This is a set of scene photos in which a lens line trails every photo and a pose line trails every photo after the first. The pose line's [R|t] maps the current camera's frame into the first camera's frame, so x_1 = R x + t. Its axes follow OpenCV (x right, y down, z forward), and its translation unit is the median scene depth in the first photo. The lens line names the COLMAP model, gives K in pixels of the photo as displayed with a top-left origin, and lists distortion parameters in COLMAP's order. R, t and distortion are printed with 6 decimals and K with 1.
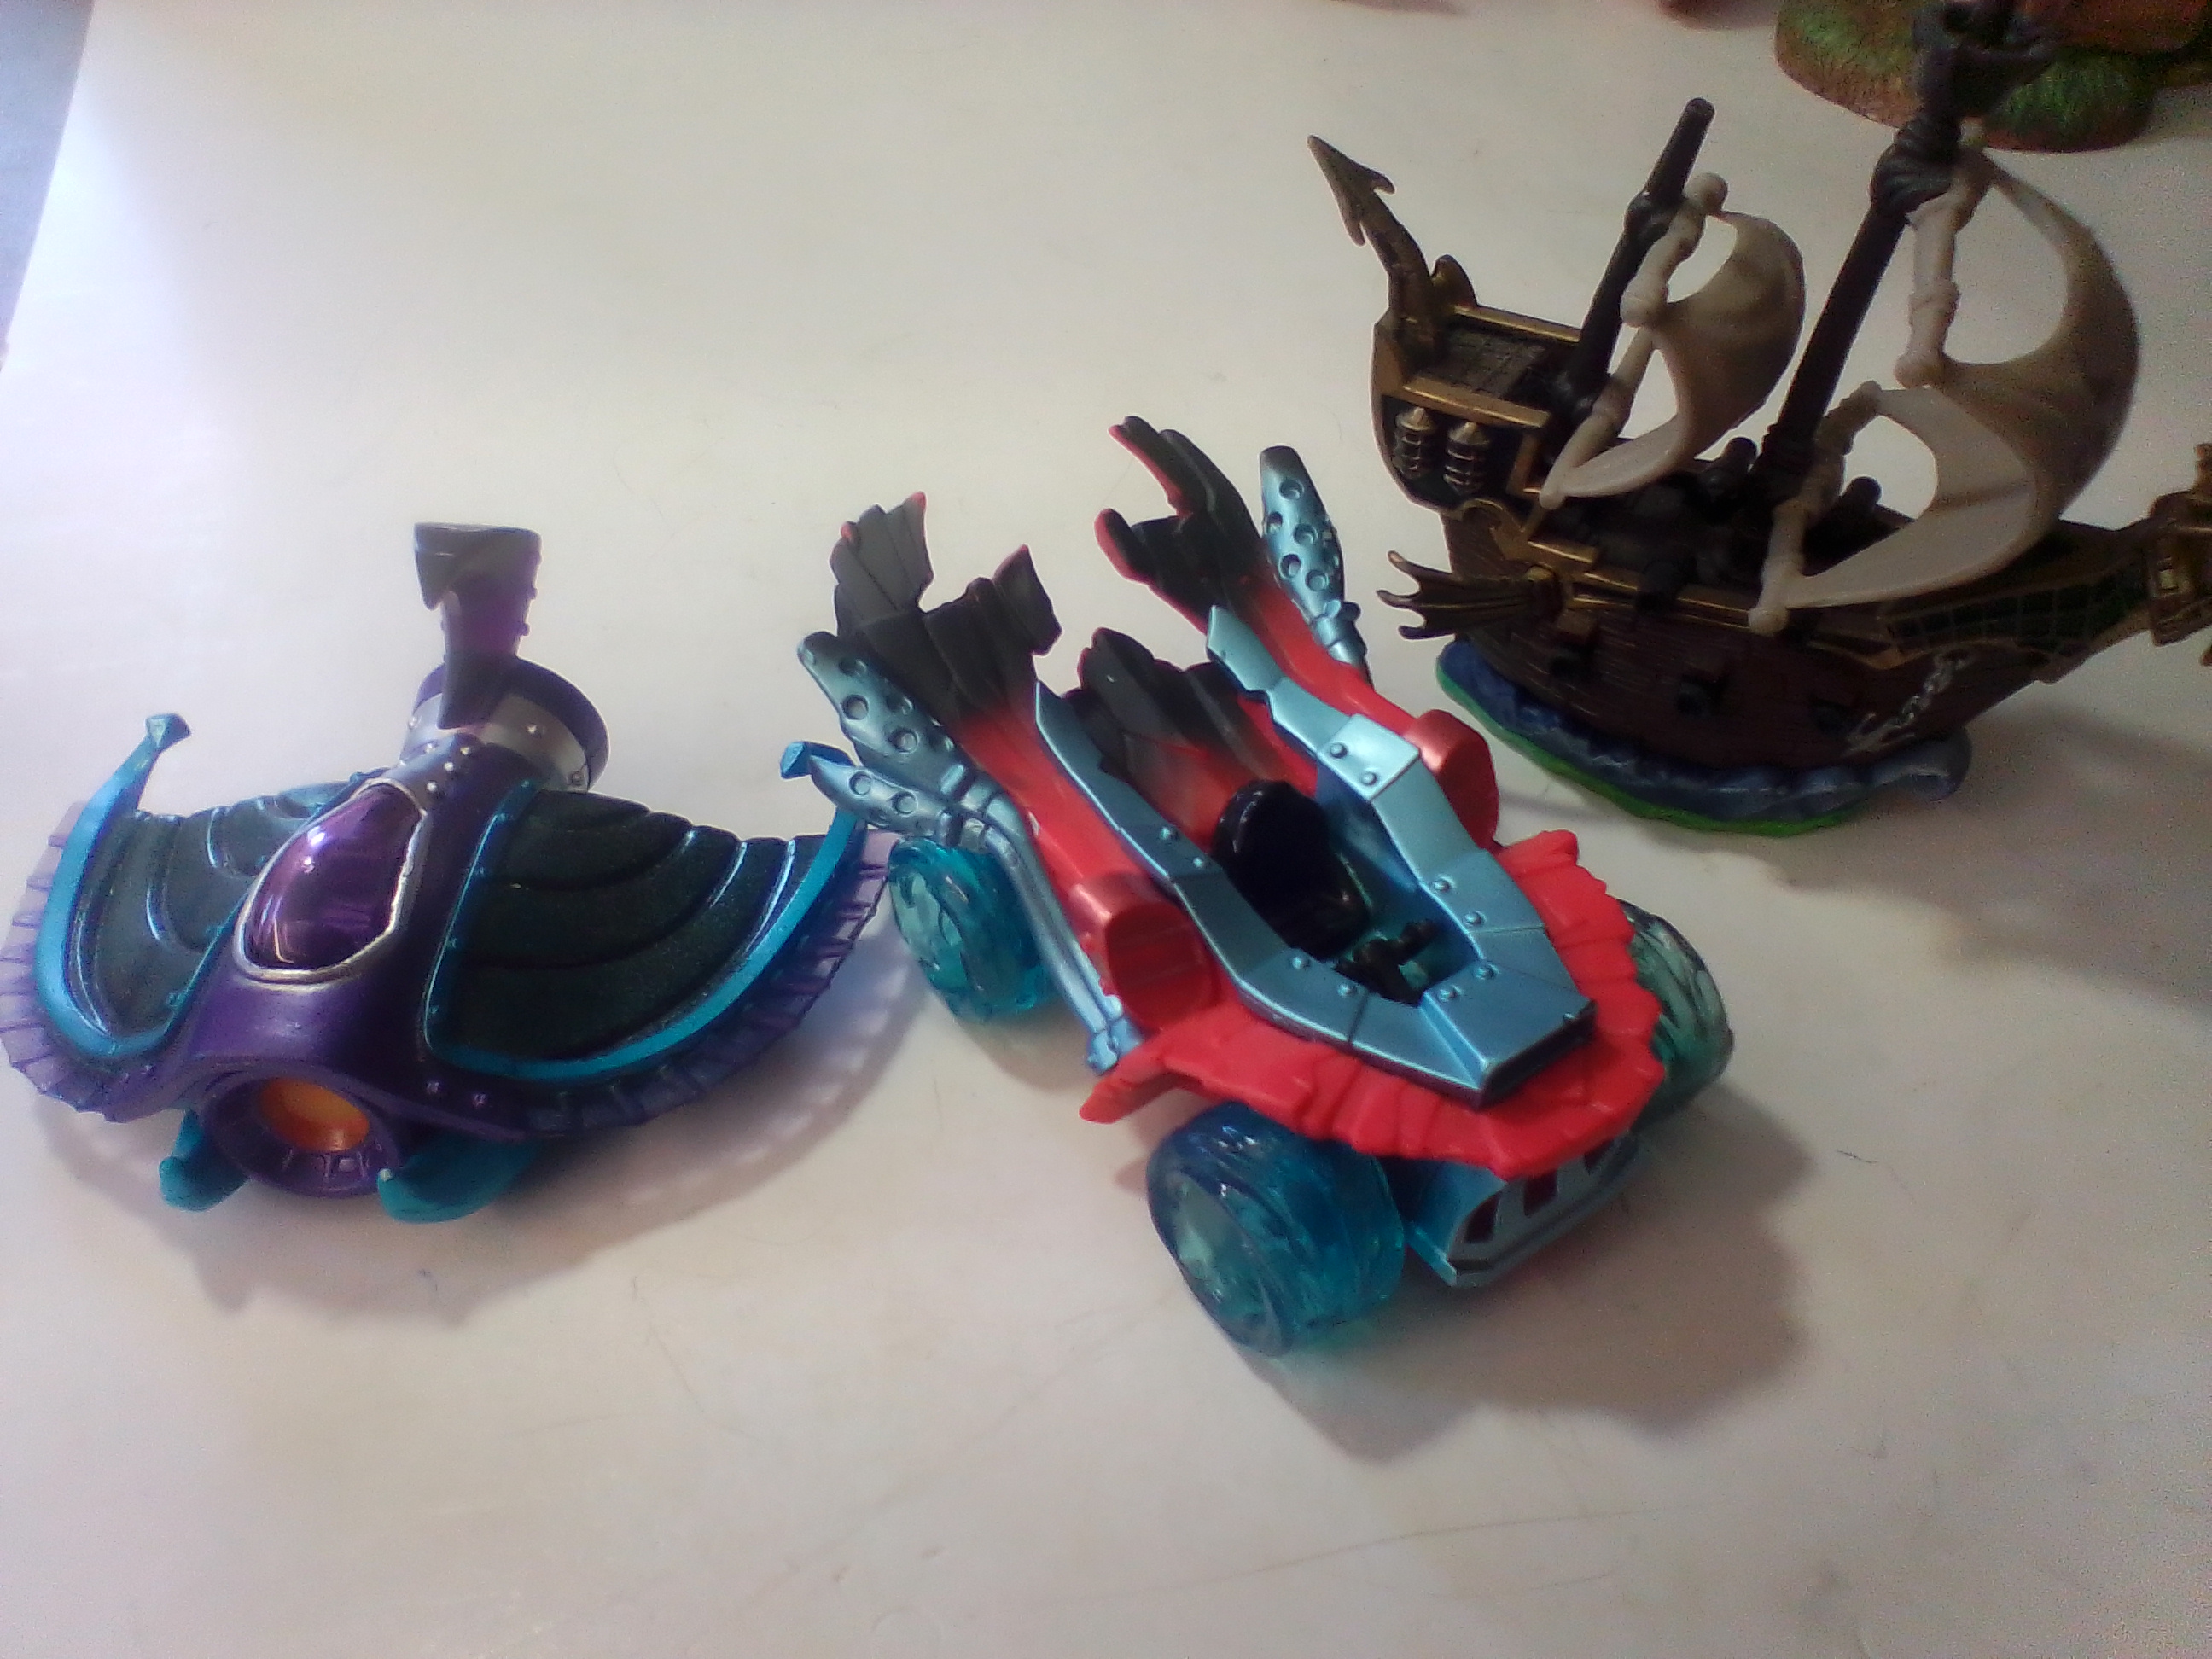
lens RADIAL K [[1823.1, 0, 1062.6], [0, 1823.1, 827.2], [0, 0, 1]] dist [-0.111343, 0.243542]
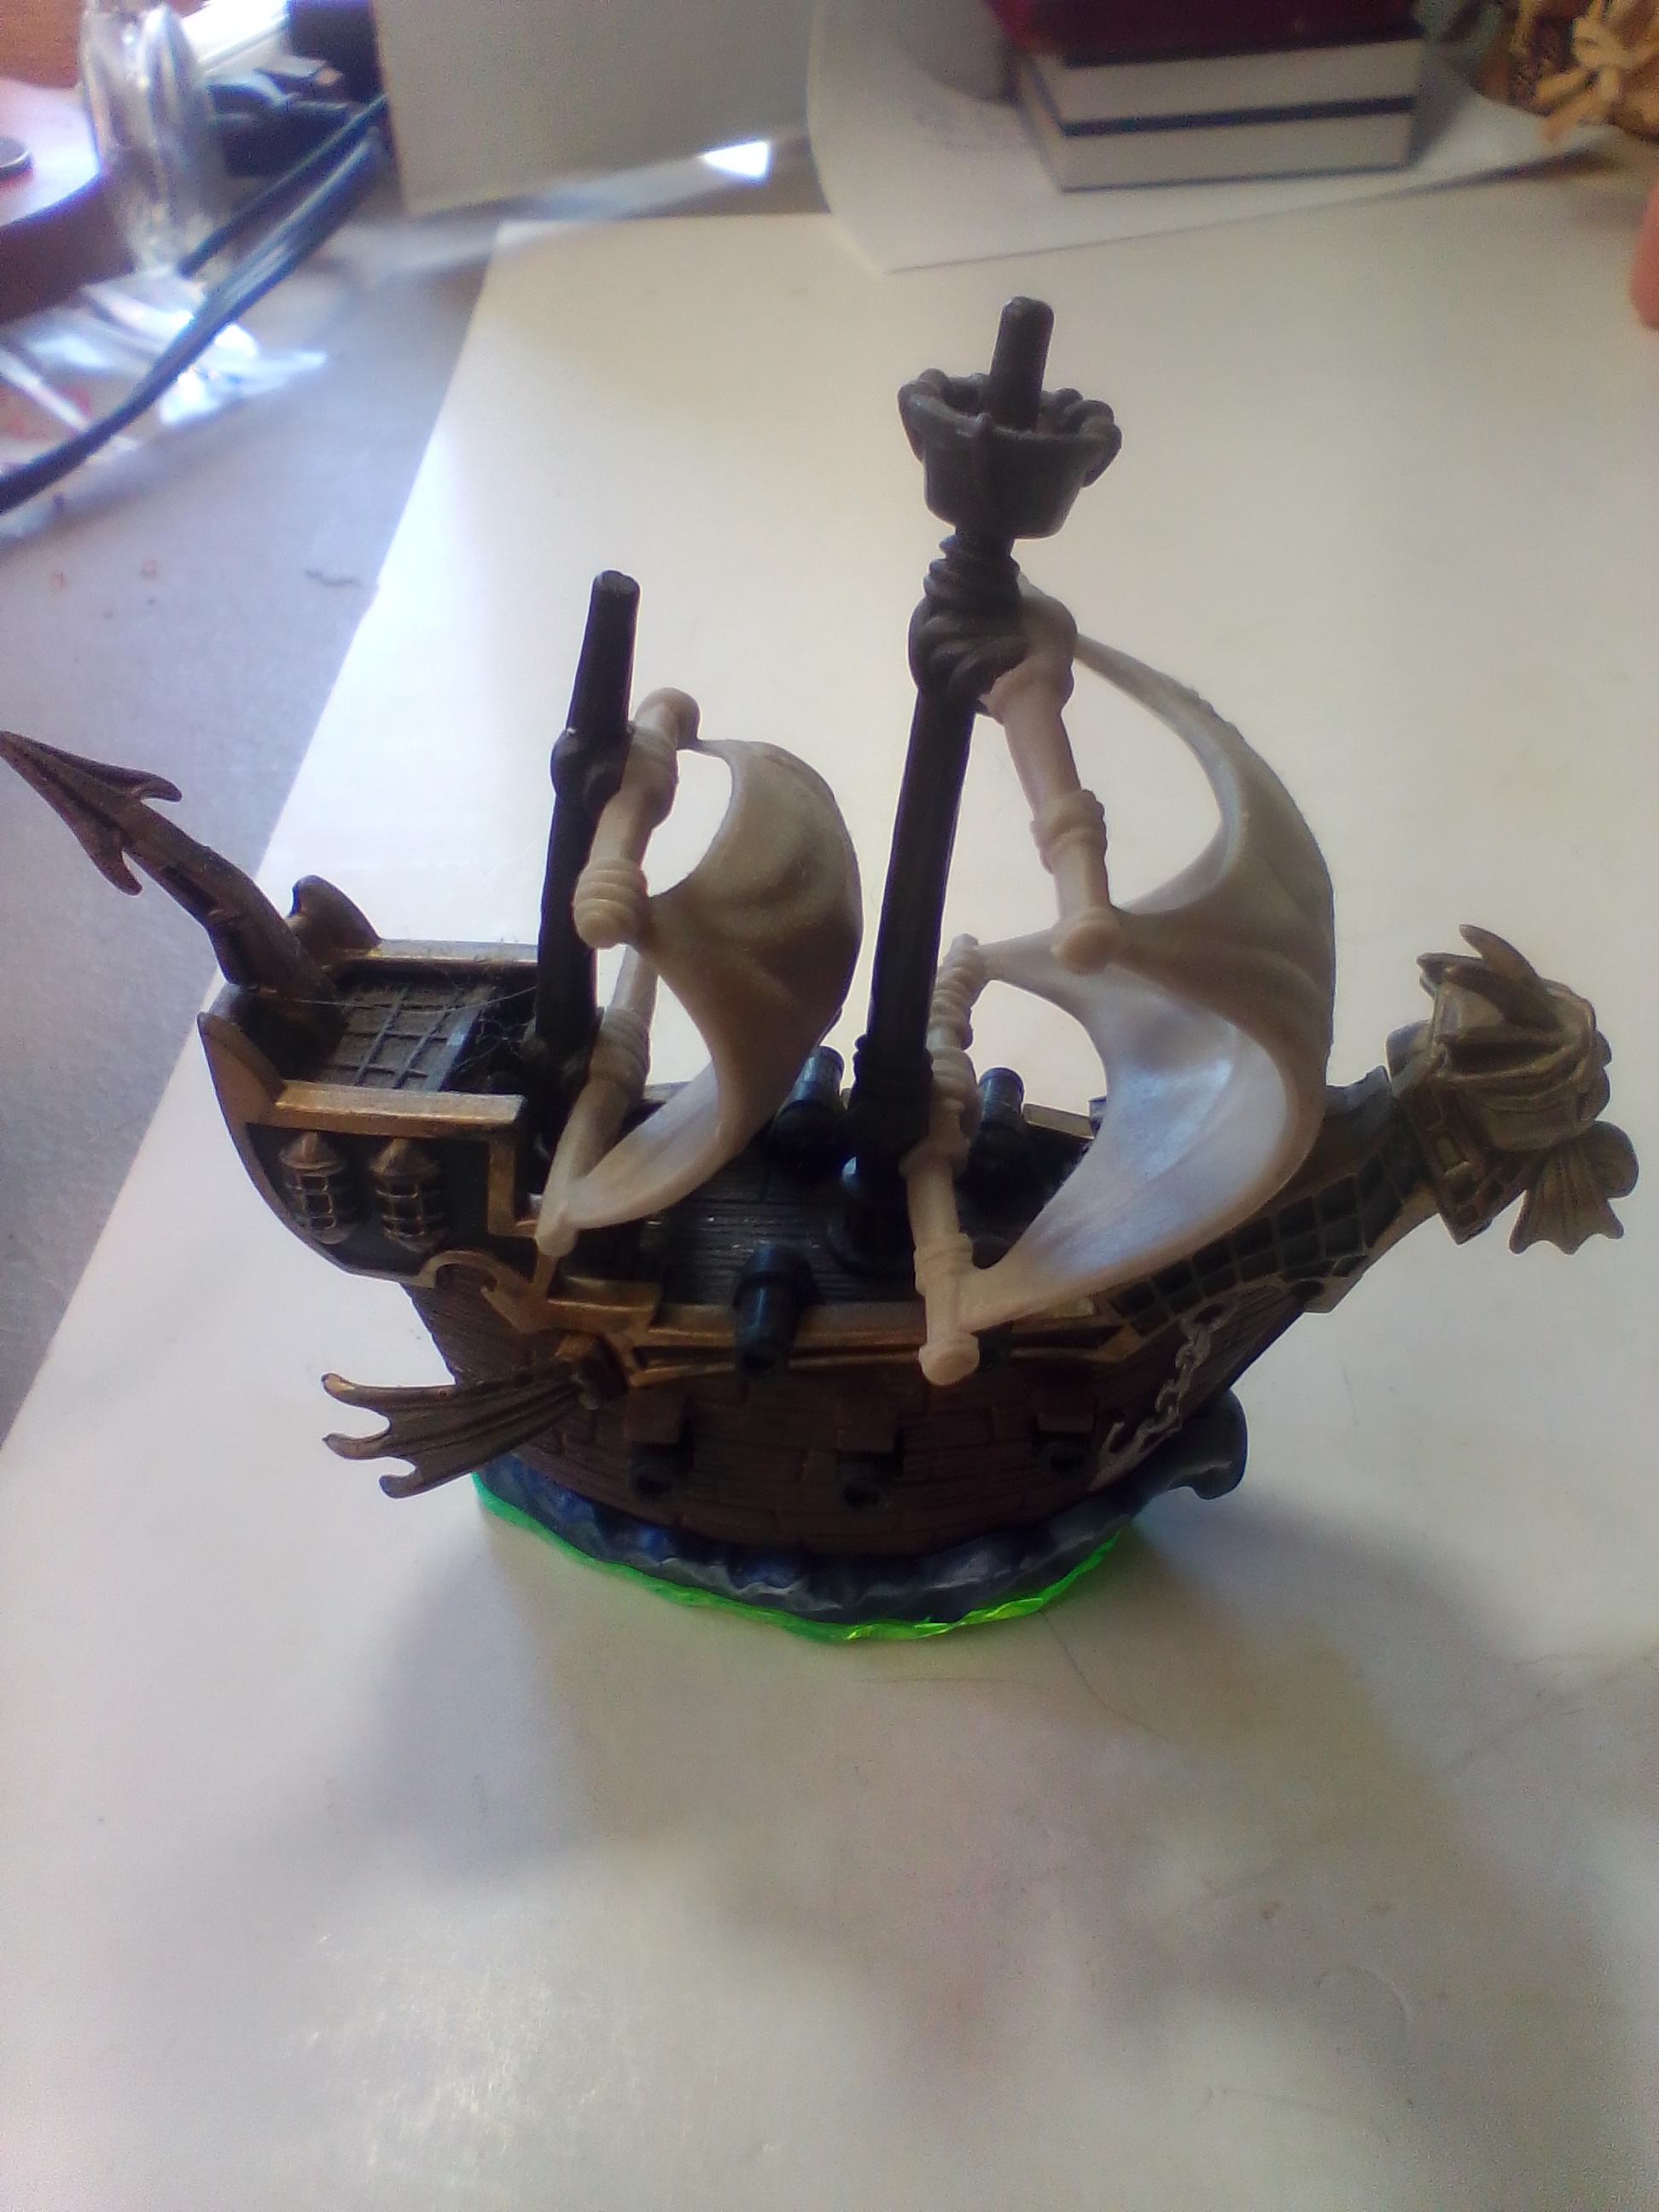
lens RADIAL K [[1823.1, 0, 829.5], [0, 1823.1, 1106.0], [0, 0, 1]] dist [-0.111343, 0.243542]
pose [[0.910551, -0.219192, 0.350502, 0.146775], [0.274498, 0.954545, -0.116165, -0.124867], [-0.309107, 0.201986, 0.929330, 0.393235]]
